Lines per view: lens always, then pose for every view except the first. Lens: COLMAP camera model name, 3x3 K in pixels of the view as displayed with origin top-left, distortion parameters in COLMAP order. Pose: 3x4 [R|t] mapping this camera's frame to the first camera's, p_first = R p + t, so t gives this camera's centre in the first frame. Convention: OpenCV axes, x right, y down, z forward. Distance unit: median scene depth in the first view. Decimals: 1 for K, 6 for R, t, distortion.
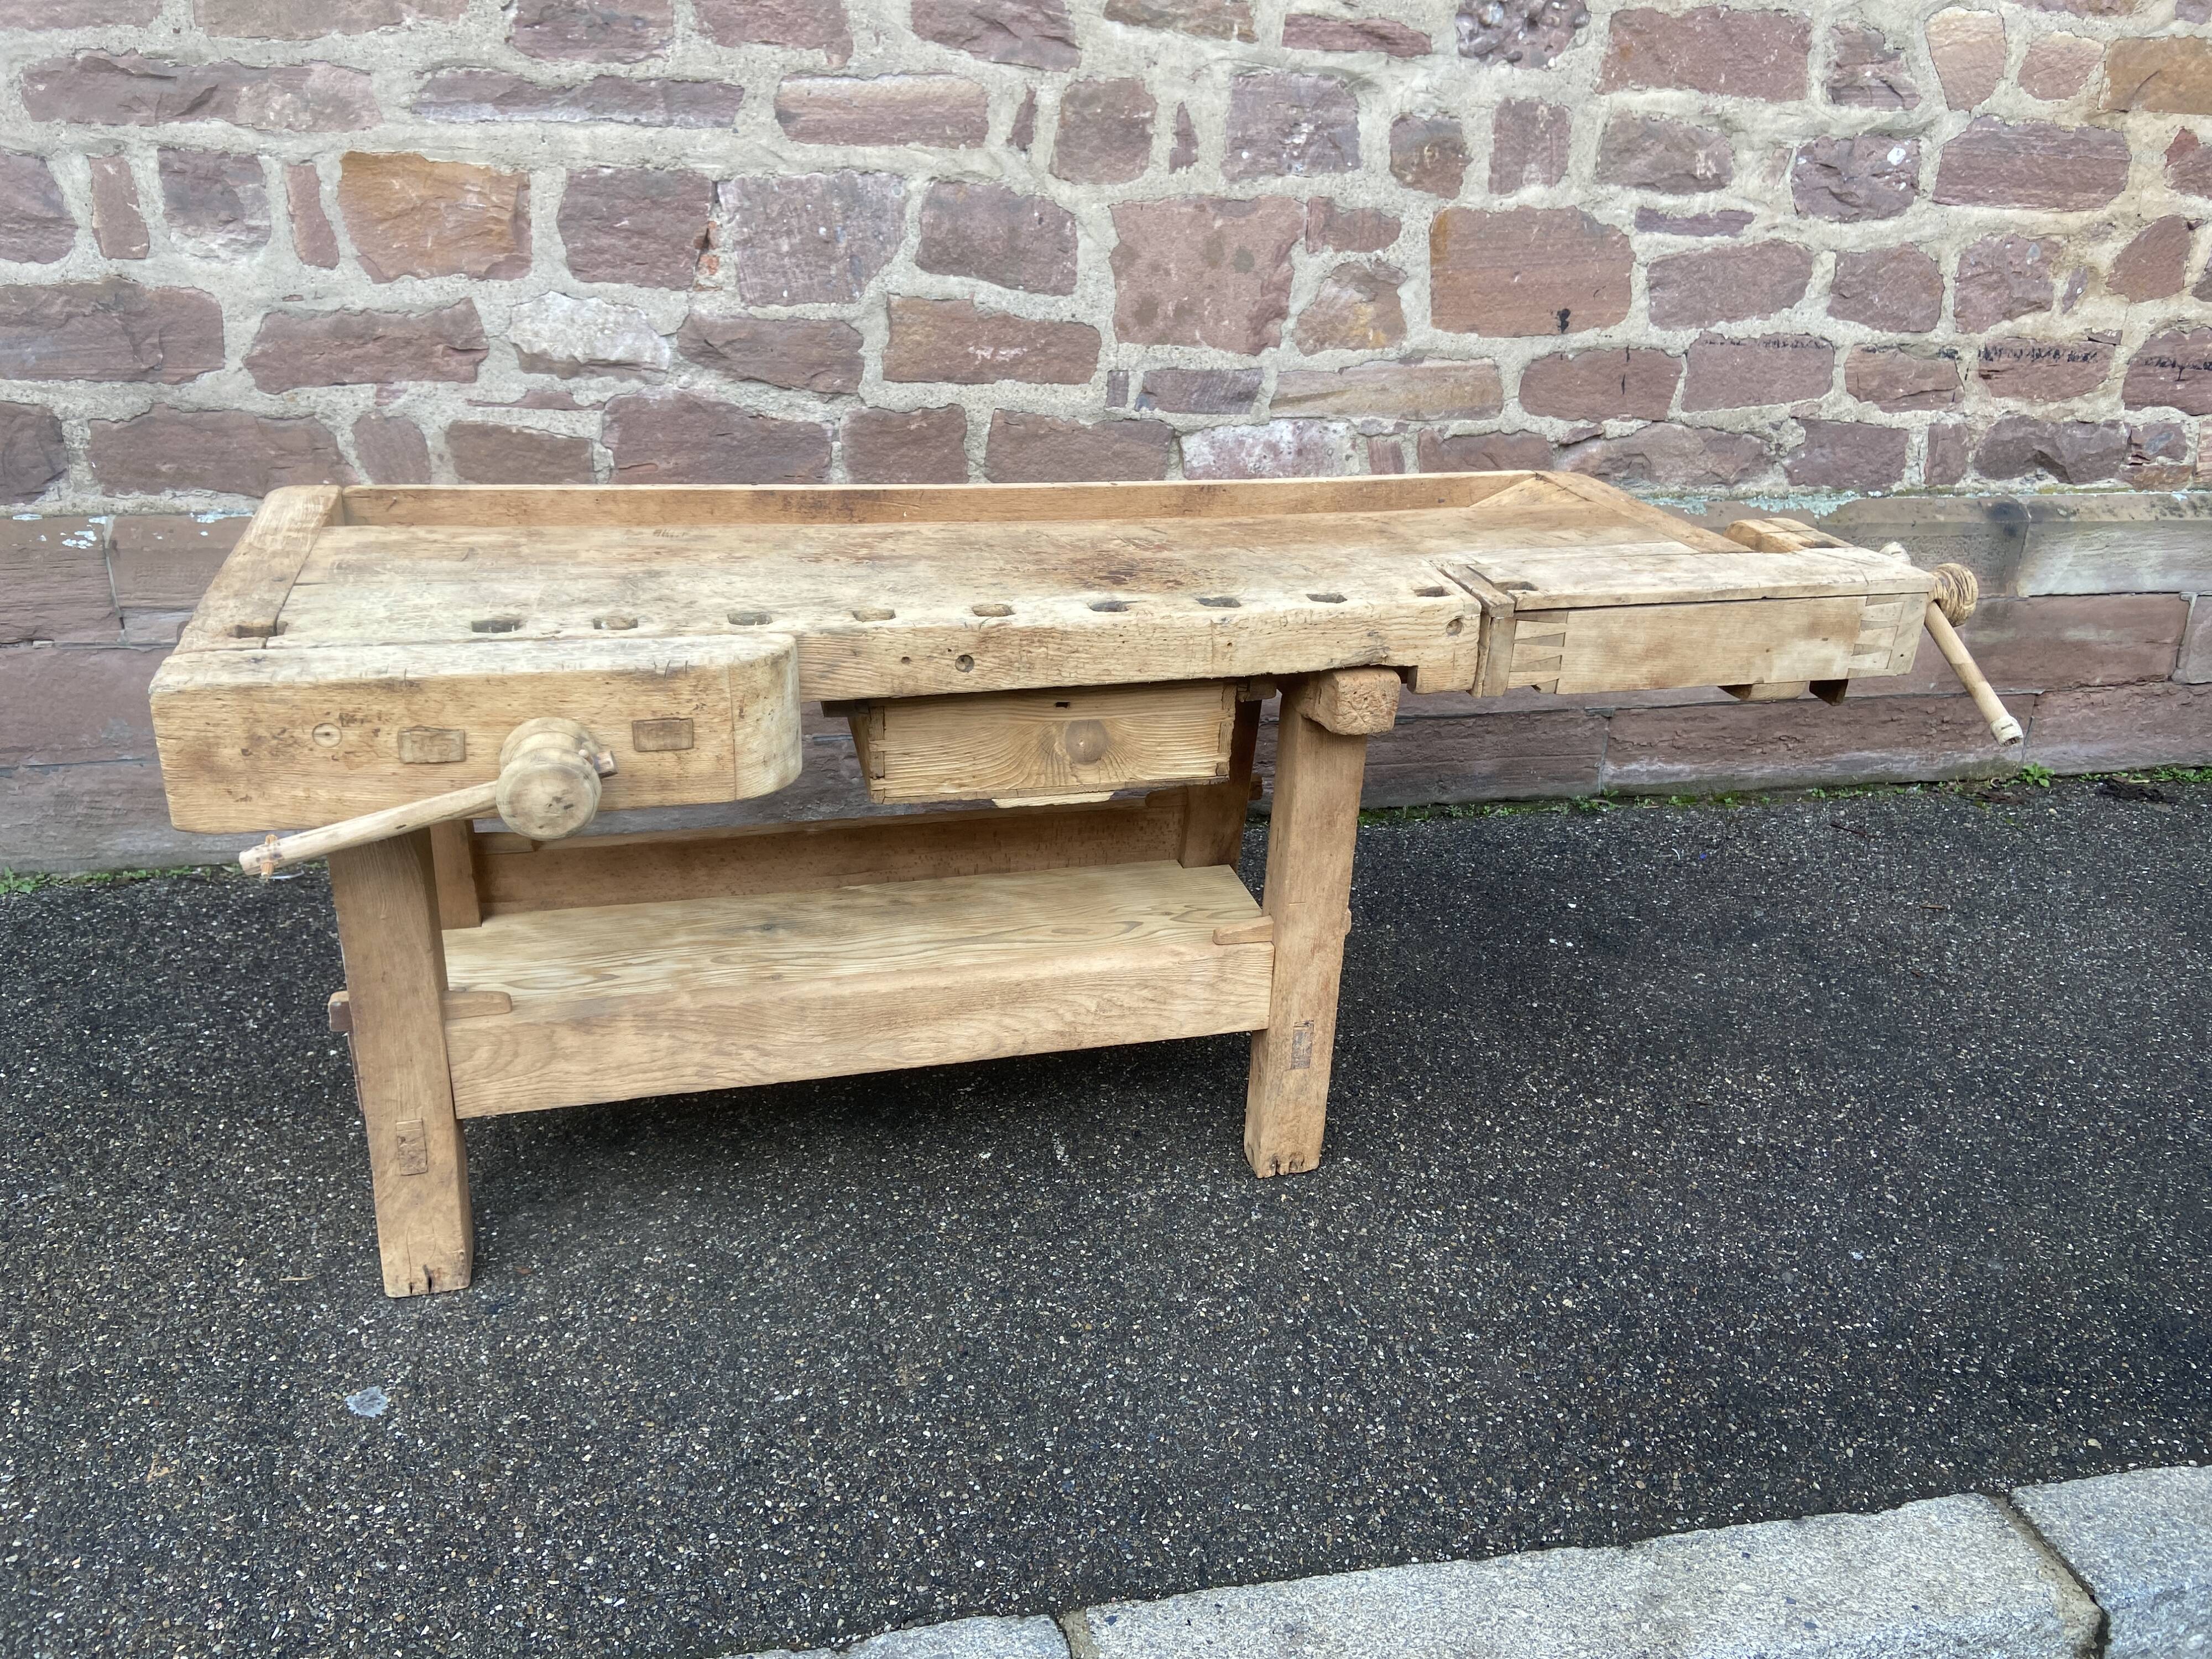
lens RADIAL K [[1669.1, 0, 1110.1], [0, 1669.1, 802.2], [0, 0, 1]] dist [0.123527, -0.158088]
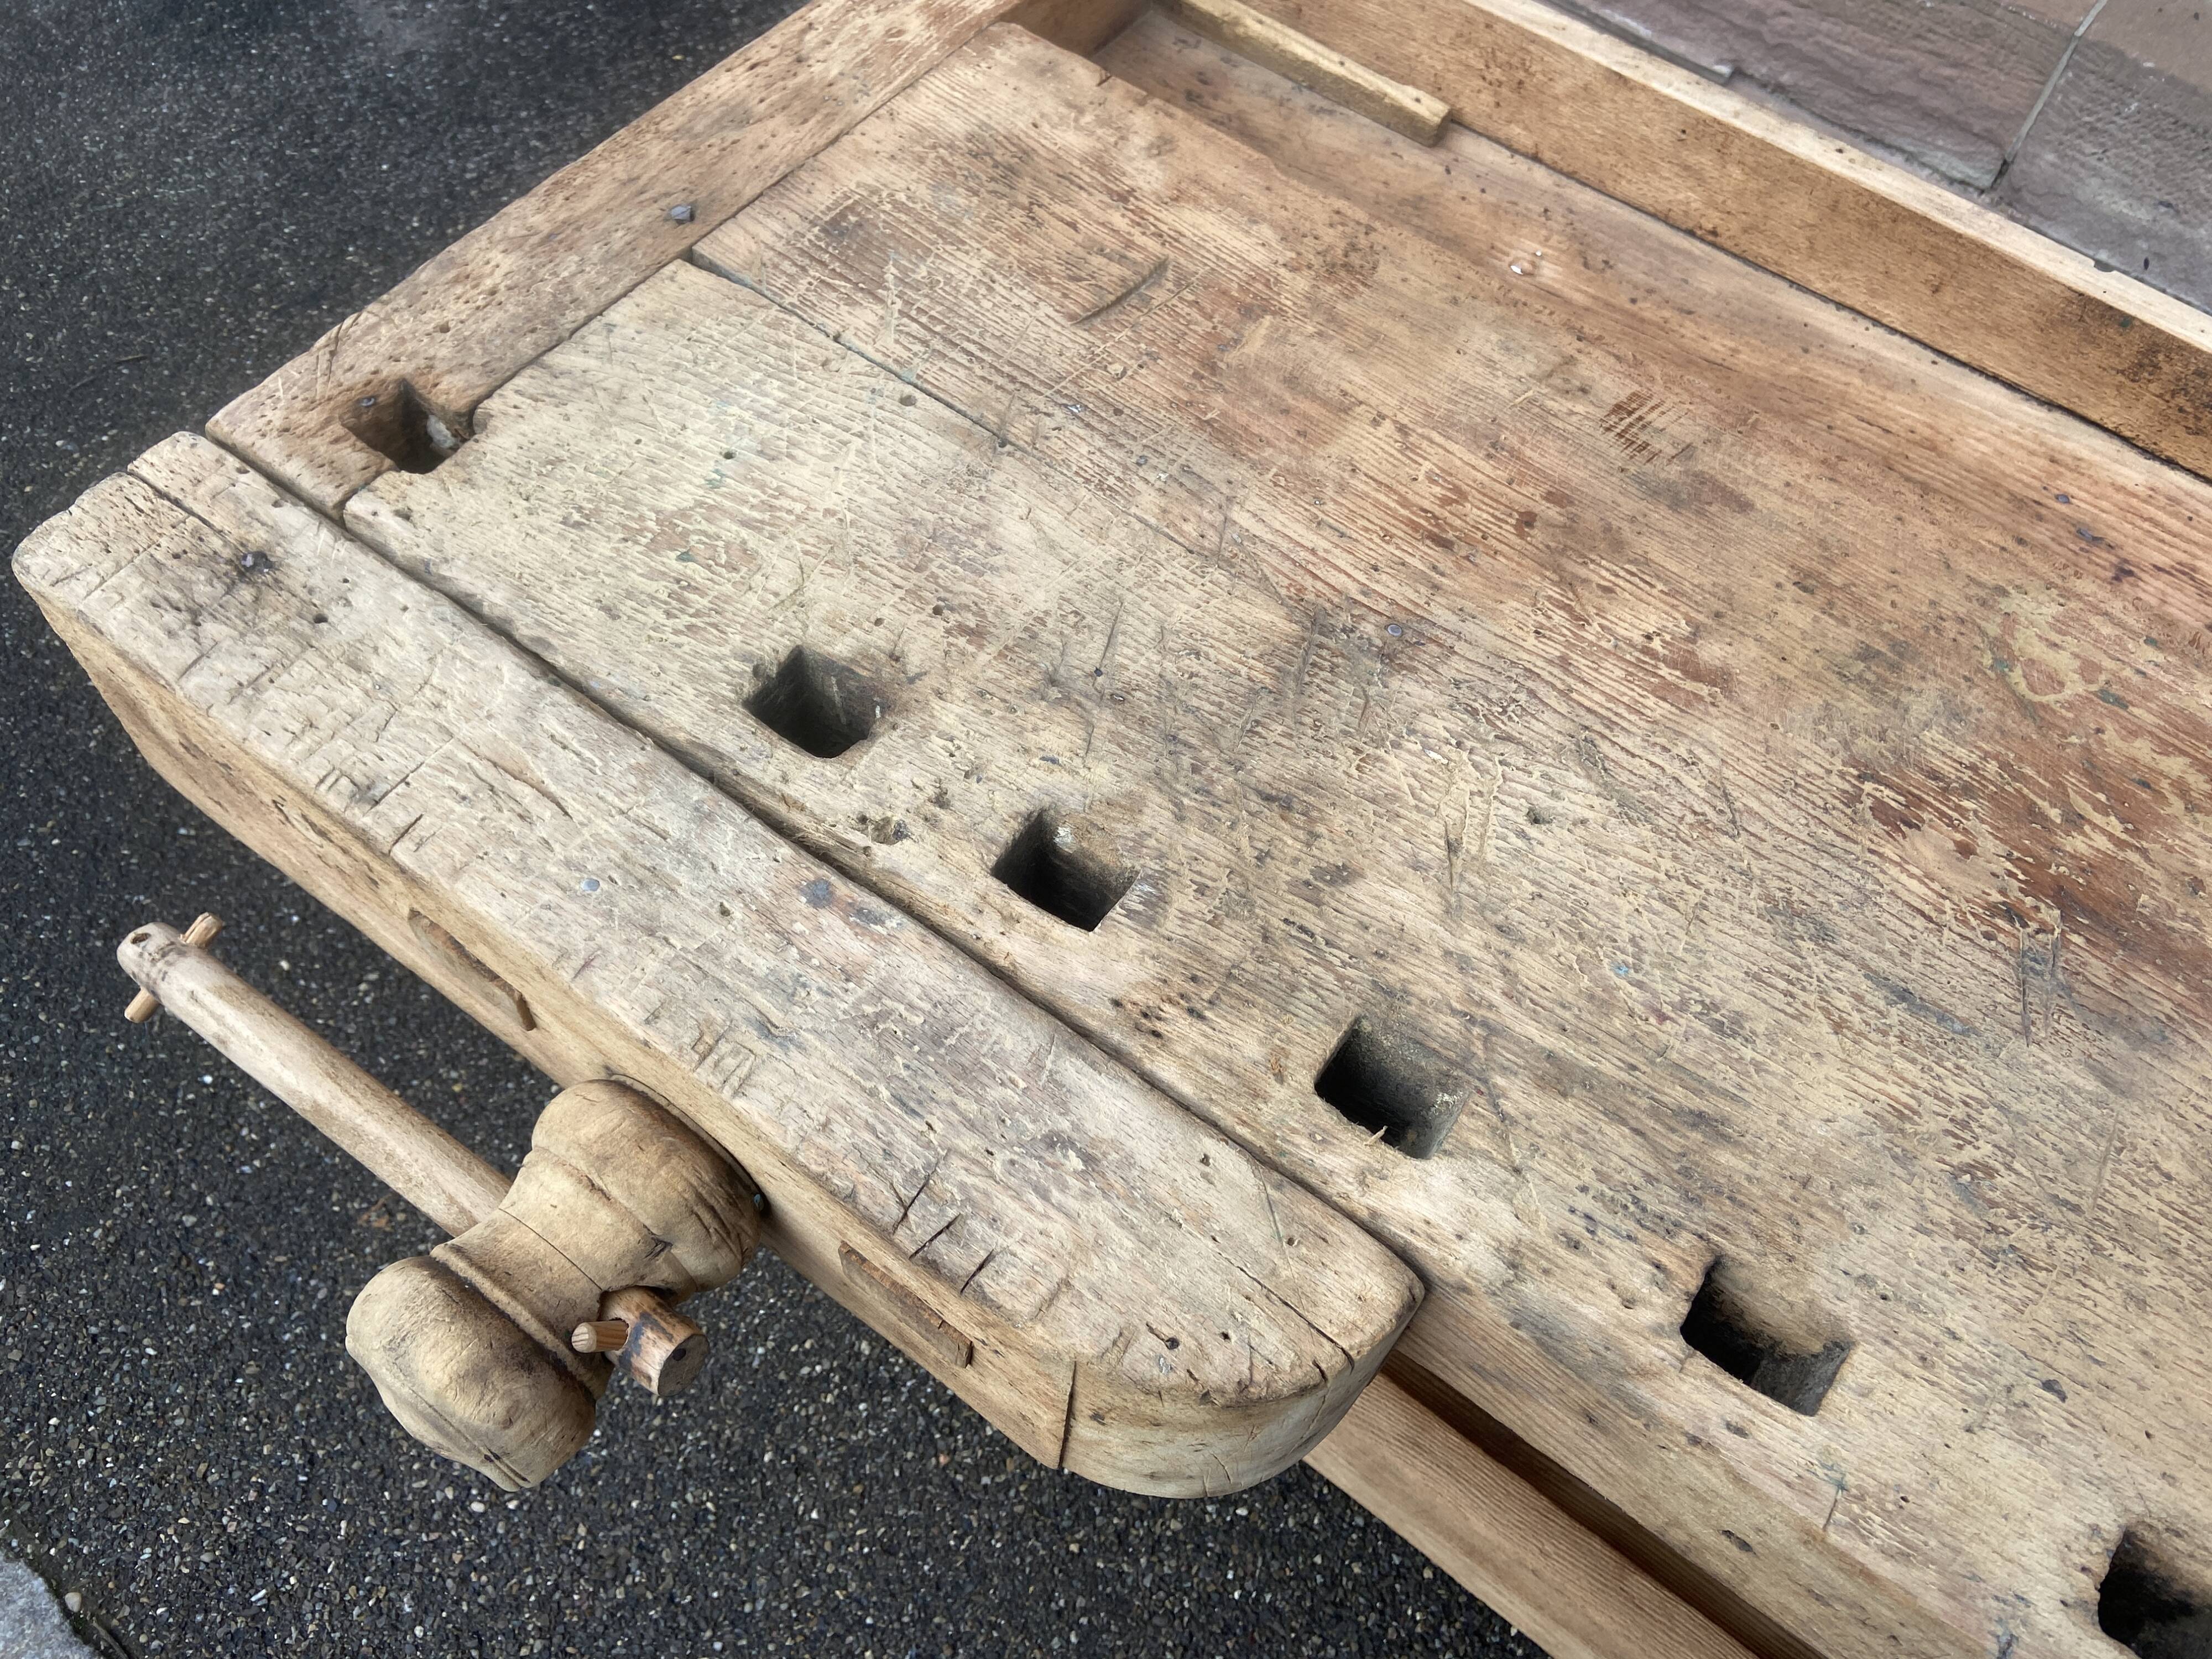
lens RADIAL K [[1669.1, 0, 1124.7], [0, 1669.1, 803.5], [0, 0, 1]] dist [0.123527, -0.158088]
pose [[0.621909, 0.655578, -0.428307, -0.099076], [-0.350159, 0.722026, 0.596714, -0.215539], [0.700441, -0.221126, 0.678591, 0.520624]]
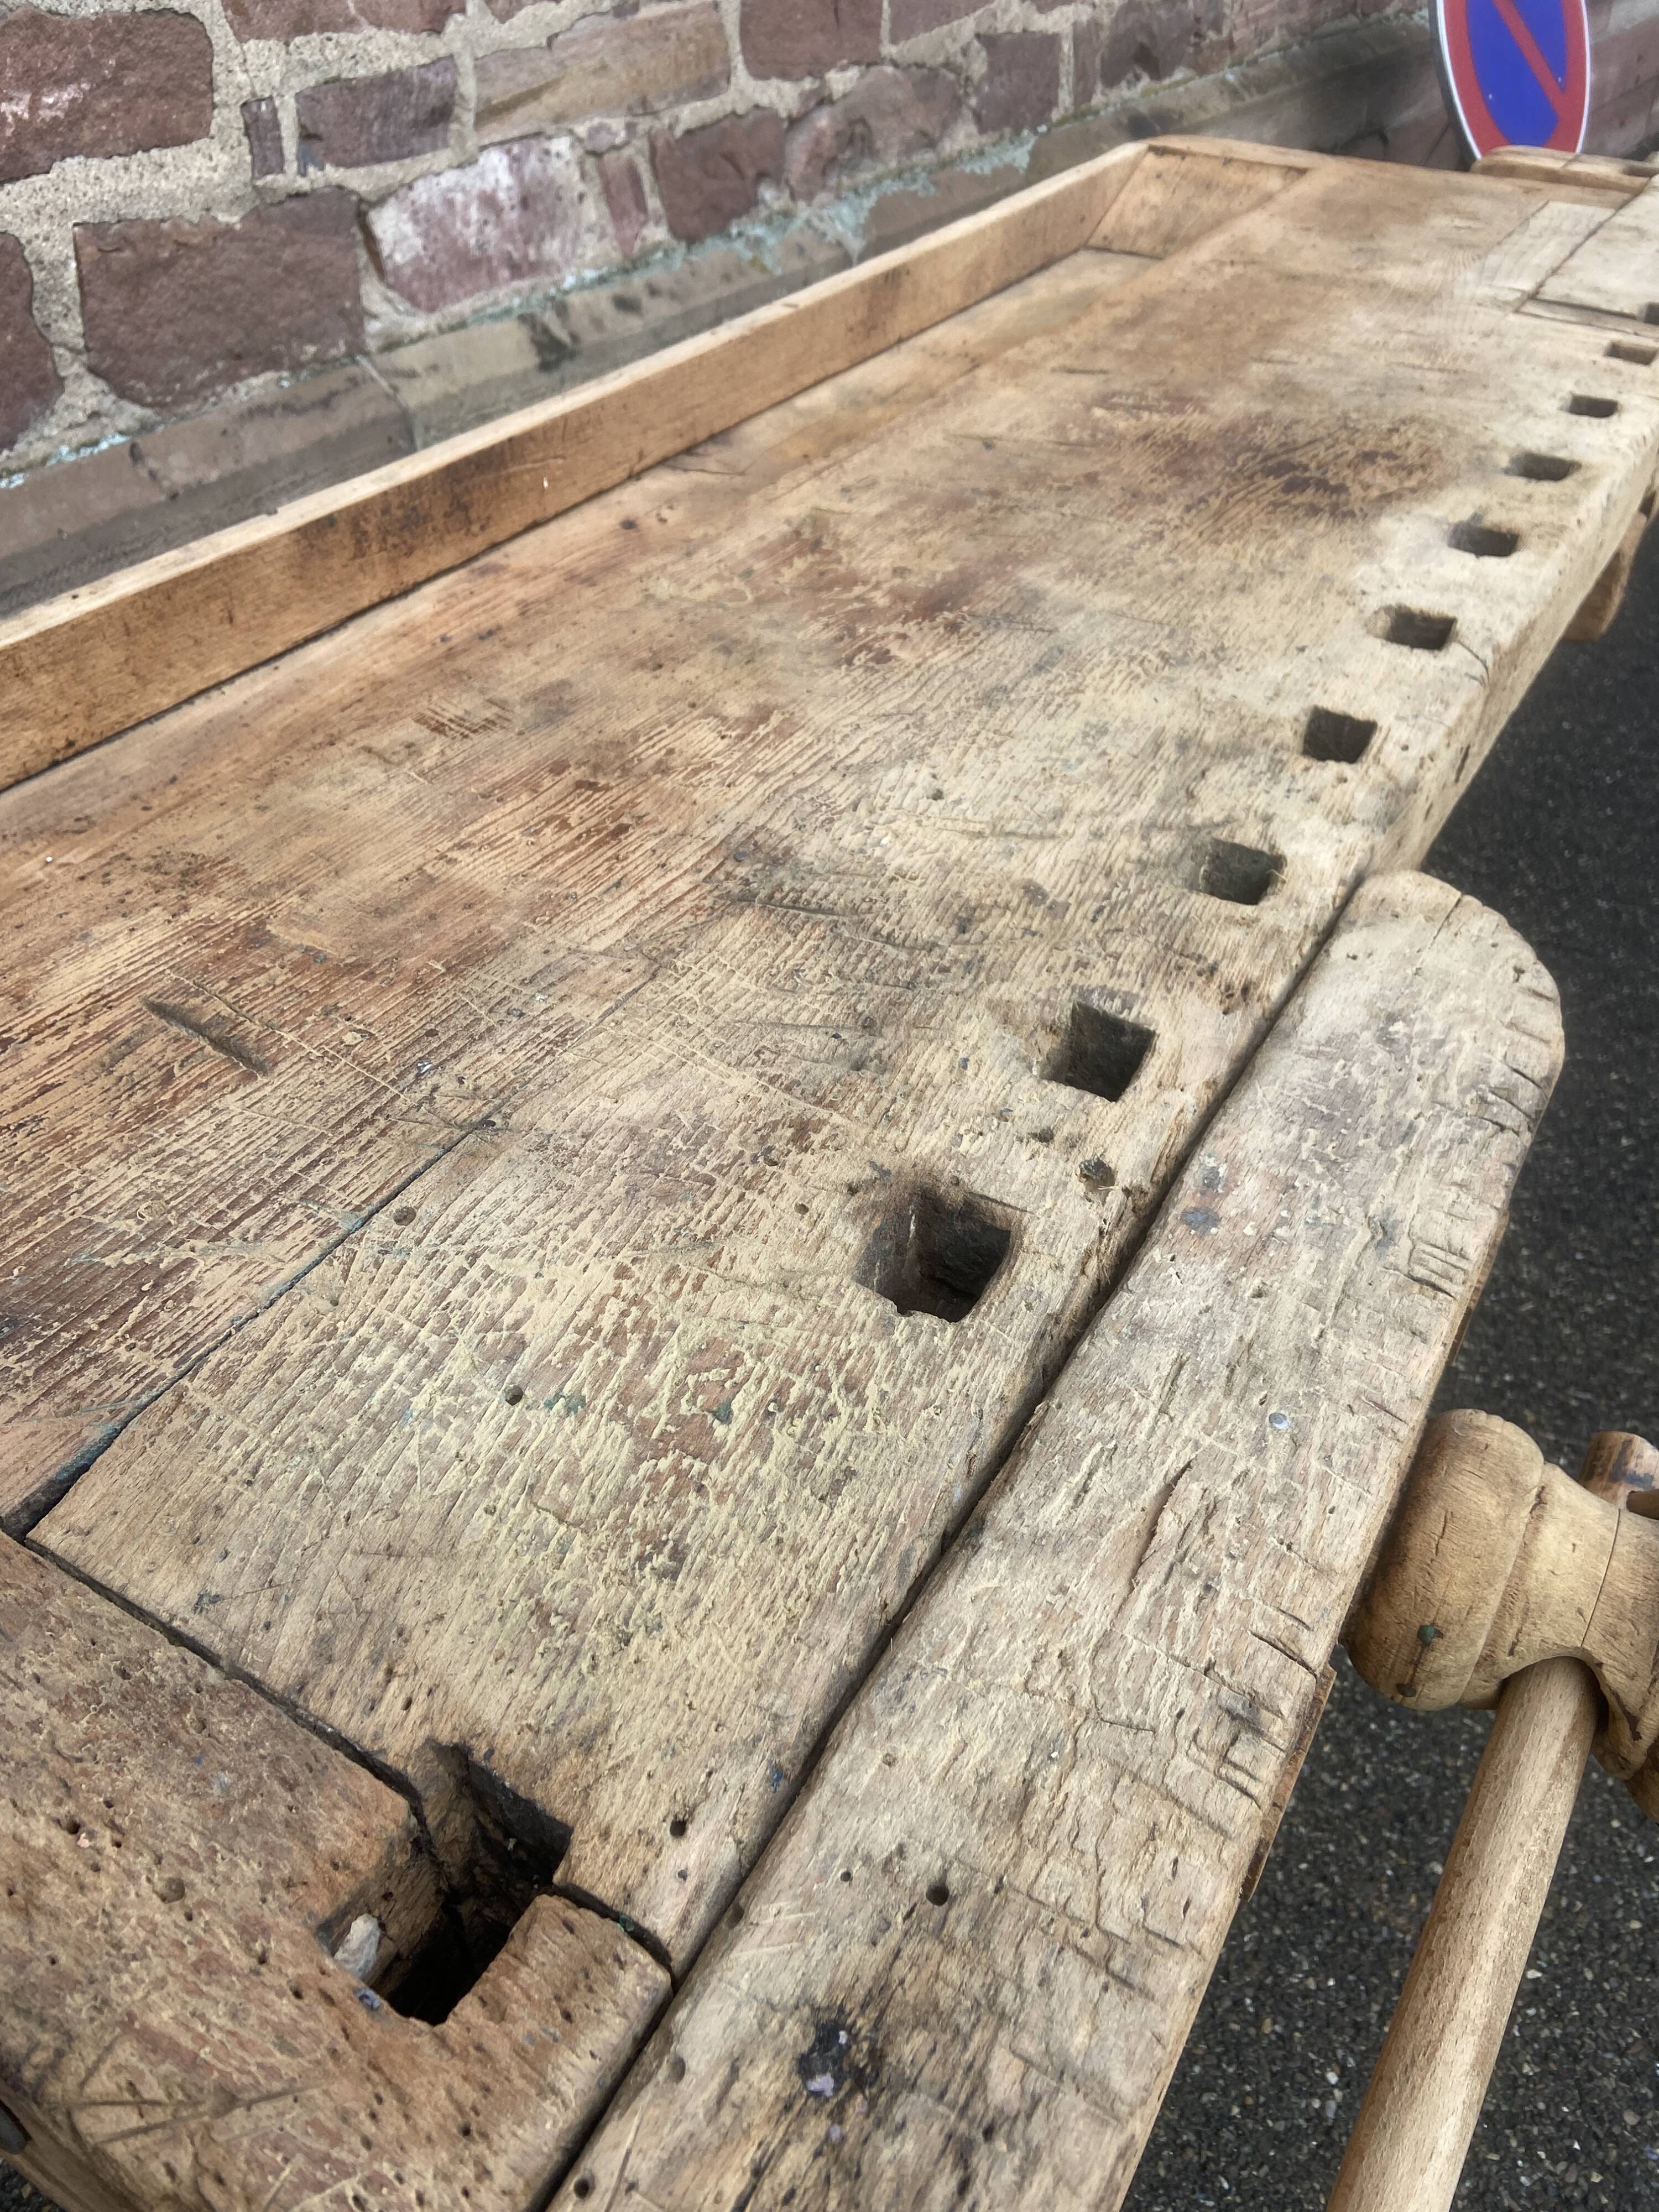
lens RADIAL K [[1675.9, 0, 824.9], [0, 1675.9, 1087.6], [0, 0, 1]] dist [0.113472, -0.147037]
pose [[0.719223, -0.464560, 0.516626, -0.335250], [0.296055, 0.877617, 0.377015, -0.158984], [-0.628546, -0.118208, 0.768737, 0.520746]]
